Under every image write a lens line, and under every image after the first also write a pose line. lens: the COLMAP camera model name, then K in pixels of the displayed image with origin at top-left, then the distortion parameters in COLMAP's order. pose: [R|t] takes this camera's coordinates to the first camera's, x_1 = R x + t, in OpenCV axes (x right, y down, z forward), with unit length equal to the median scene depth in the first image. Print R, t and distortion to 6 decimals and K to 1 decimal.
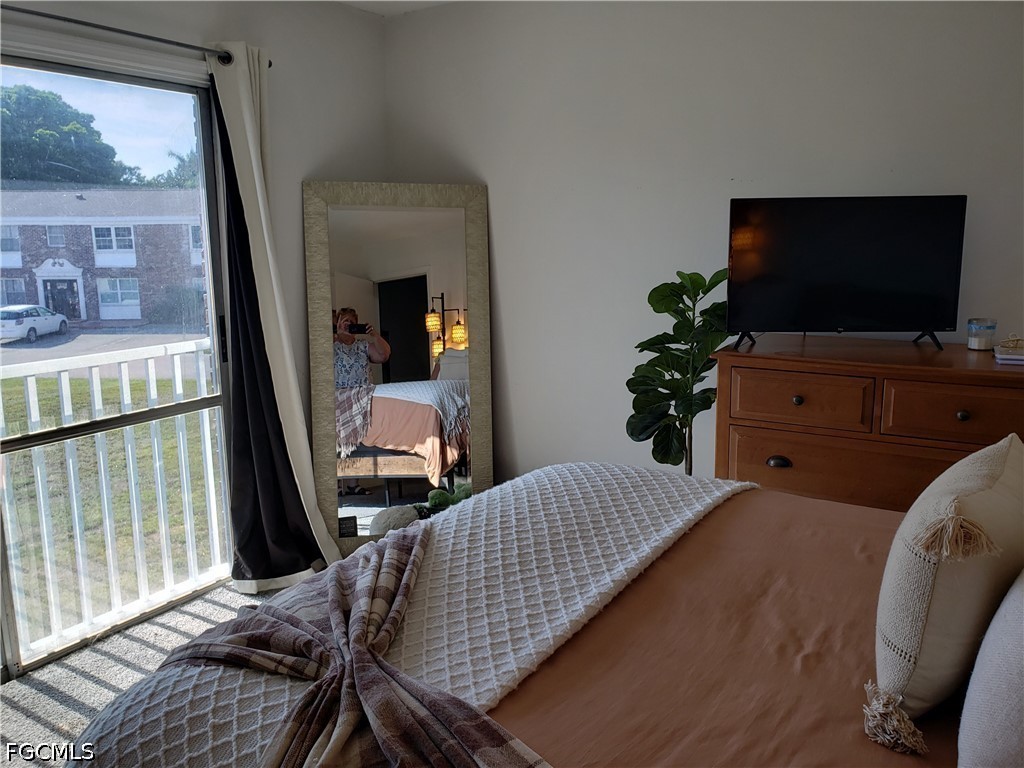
lens RADIAL K [[788.5, 0, 513.0], [0, 788.5, 379.4], [0, 0, 1]] dist [0.022530, -0.025845]
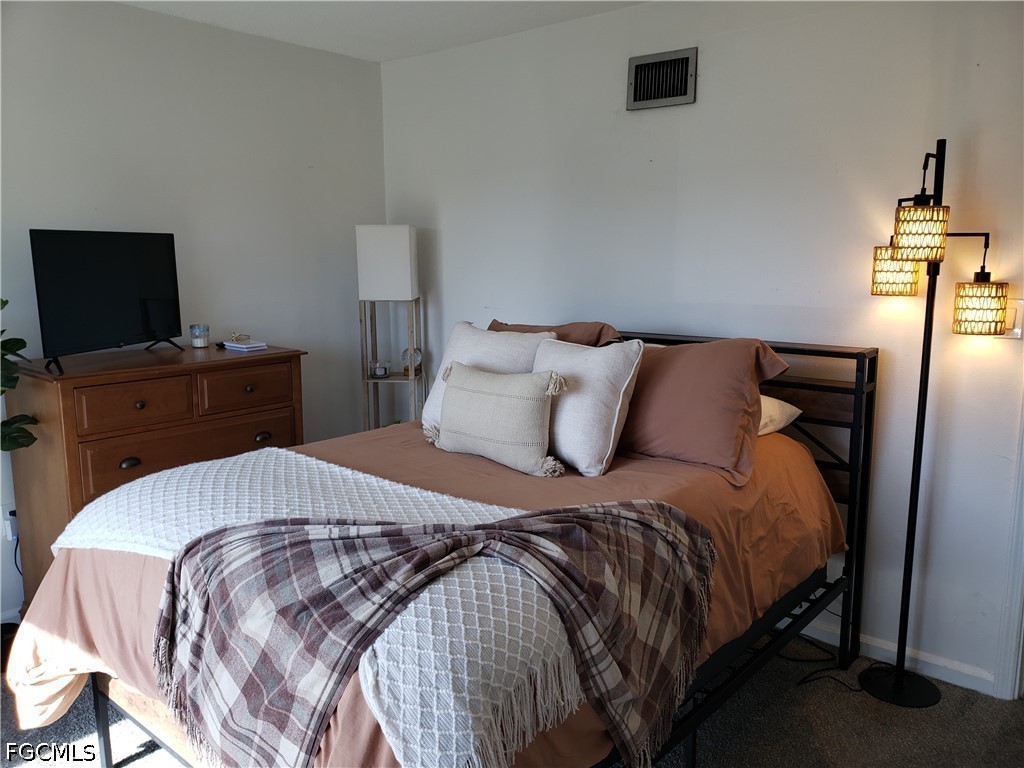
lens RADIAL K [[788.5, 0, 512.7], [0, 788.5, 384.7], [0, 0, 1]] dist [0.022530, -0.025845]
pose [[0.193828, -0.158169, 0.968201, -0.636014], [0.177735, 0.976247, 0.123902, -0.048051], [-0.964801, 0.148067, 0.217336, 0.200455]]
